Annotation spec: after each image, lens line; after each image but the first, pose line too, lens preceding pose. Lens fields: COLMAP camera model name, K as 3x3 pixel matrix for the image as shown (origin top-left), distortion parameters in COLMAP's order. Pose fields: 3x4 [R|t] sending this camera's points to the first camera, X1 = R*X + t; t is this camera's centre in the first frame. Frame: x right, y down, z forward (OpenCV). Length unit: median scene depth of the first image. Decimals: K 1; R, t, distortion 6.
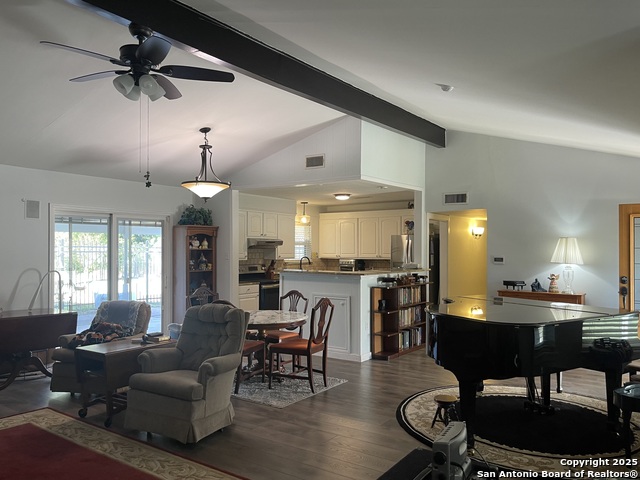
lens RADIAL K [[526.5, 0, 316.0], [0, 526.5, 241.7], [0, 0, 1]] dist [0.029819, -0.012501]
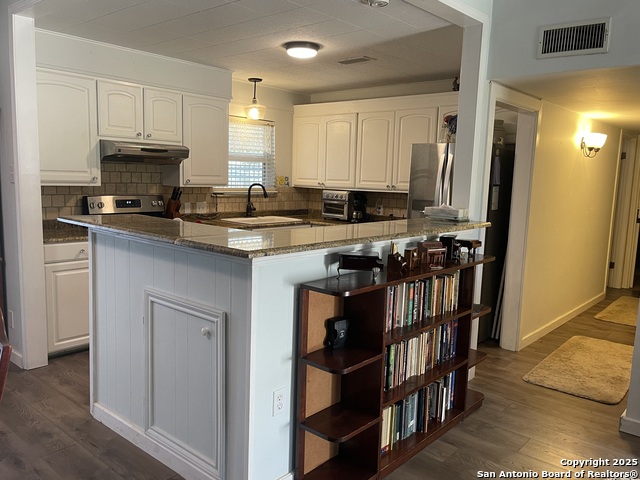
lens RADIAL K [[526.5, 0, 326.2], [0, 526.5, 253.4], [0, 0, 1]] dist [0.029819, -0.012501]
pose [[0.995938, 0.040758, -0.080292, 0.124007], [-0.027255, 0.986314, 0.162612, 0.012194], [0.085820, -0.159763, 0.983418, 0.580958]]
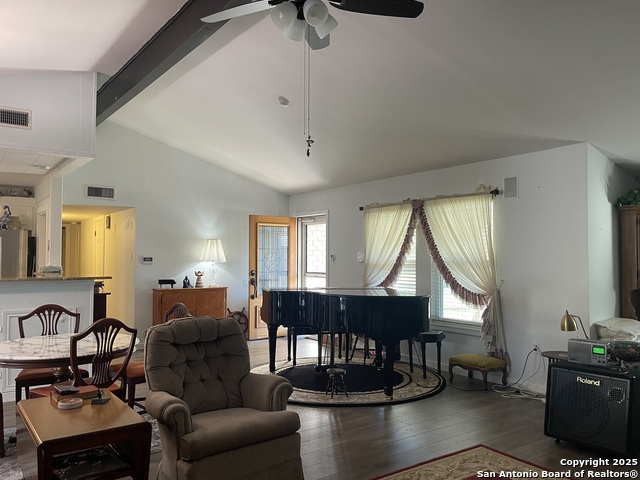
lens RADIAL K [[526.5, 0, 318.2], [0, 526.5, 240.5], [0, 0, 1]] dist [0.029819, -0.012501]
pose [[0.314247, 0.025198, 0.949007, -0.467173], [-0.015810, 0.999648, -0.021307, 0.013915], [-0.949210, -0.008308, 0.314535, 0.355016]]
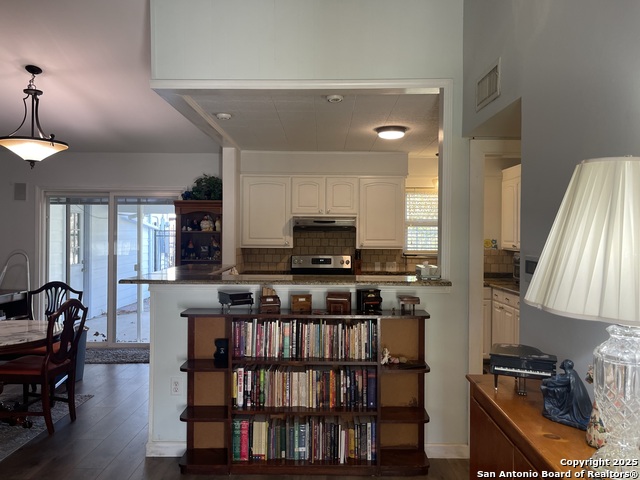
lens RADIAL K [[526.5, 0, 319.3], [0, 526.5, 239.3], [0, 0, 1]] dist [0.029819, -0.012501]
pose [[0.575252, 0.012789, -0.817876, 0.484284], [0.007143, 0.999761, 0.020657, 0.010105], [0.817945, -0.017726, 0.575023, 0.691669]]
